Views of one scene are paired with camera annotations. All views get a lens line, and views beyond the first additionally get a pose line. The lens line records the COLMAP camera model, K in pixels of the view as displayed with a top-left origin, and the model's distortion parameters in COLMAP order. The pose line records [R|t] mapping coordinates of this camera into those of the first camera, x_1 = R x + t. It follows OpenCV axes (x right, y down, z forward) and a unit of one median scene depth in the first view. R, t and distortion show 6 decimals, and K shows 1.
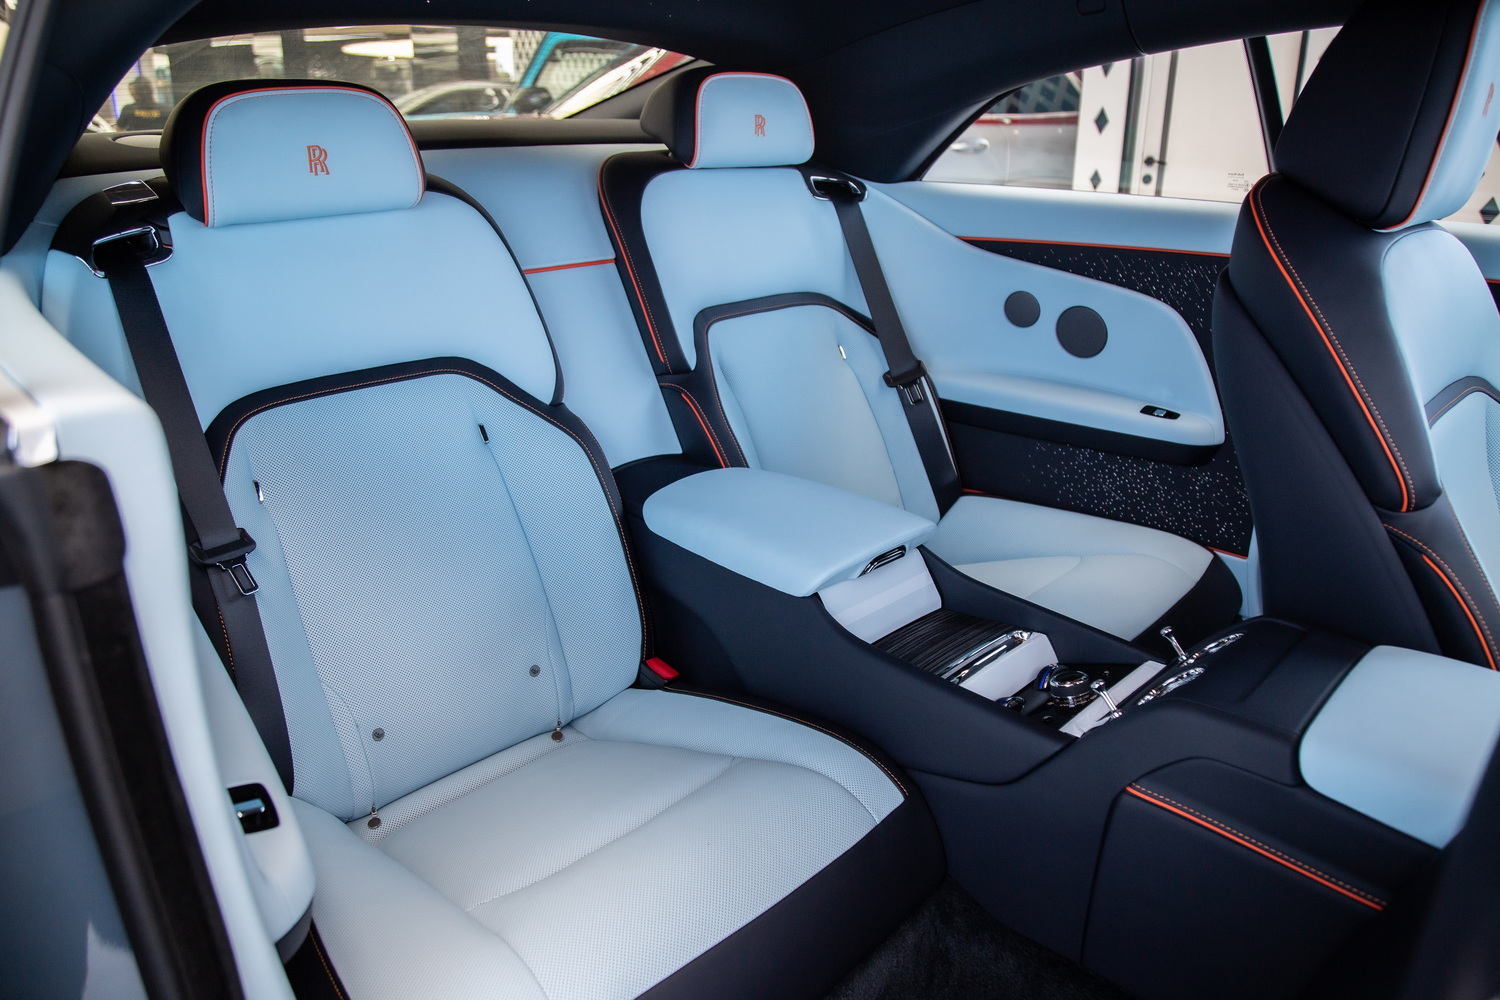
lens RADIAL K [[1038.2, 0, 748.2], [0, 1038.2, 492.7], [0, 0, 1]] dist [-0.083278, -0.000584]
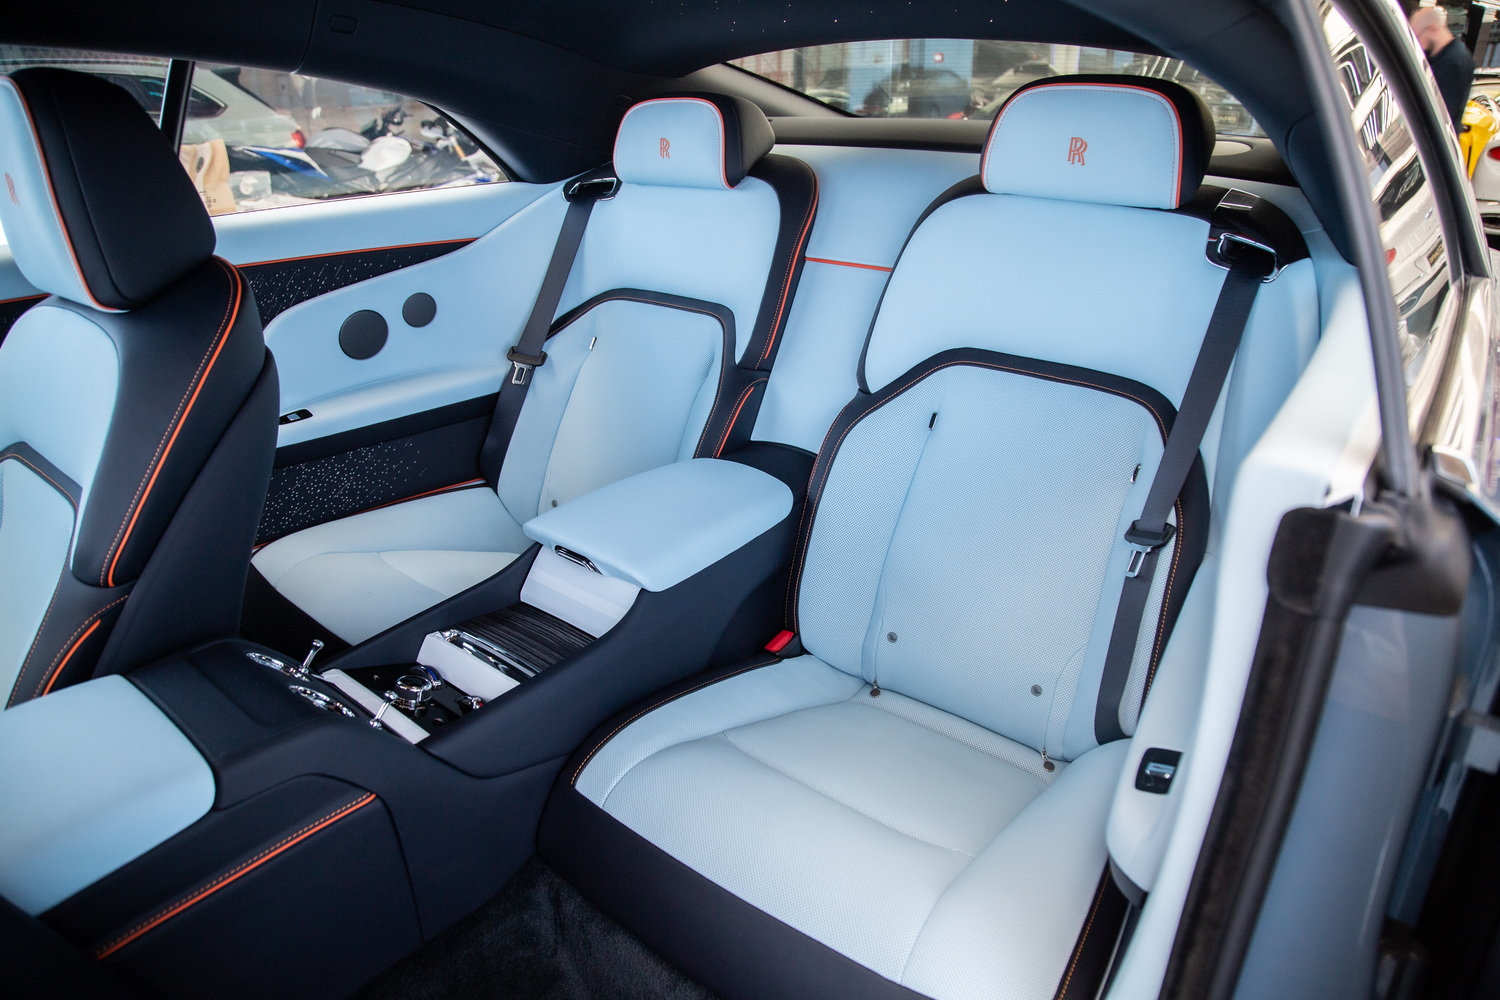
lens RADIAL K [[1009.2, 0, 752.6], [0, 1009.2, 487.4], [0, 0, 1]] dist [-0.089622, 0.021530]
pose [[0.096973, 0.384905, -0.917848, 0.644804], [-0.346083, 0.877688, 0.331499, -0.245008], [0.933179, 0.285505, 0.218321, 0.553344]]
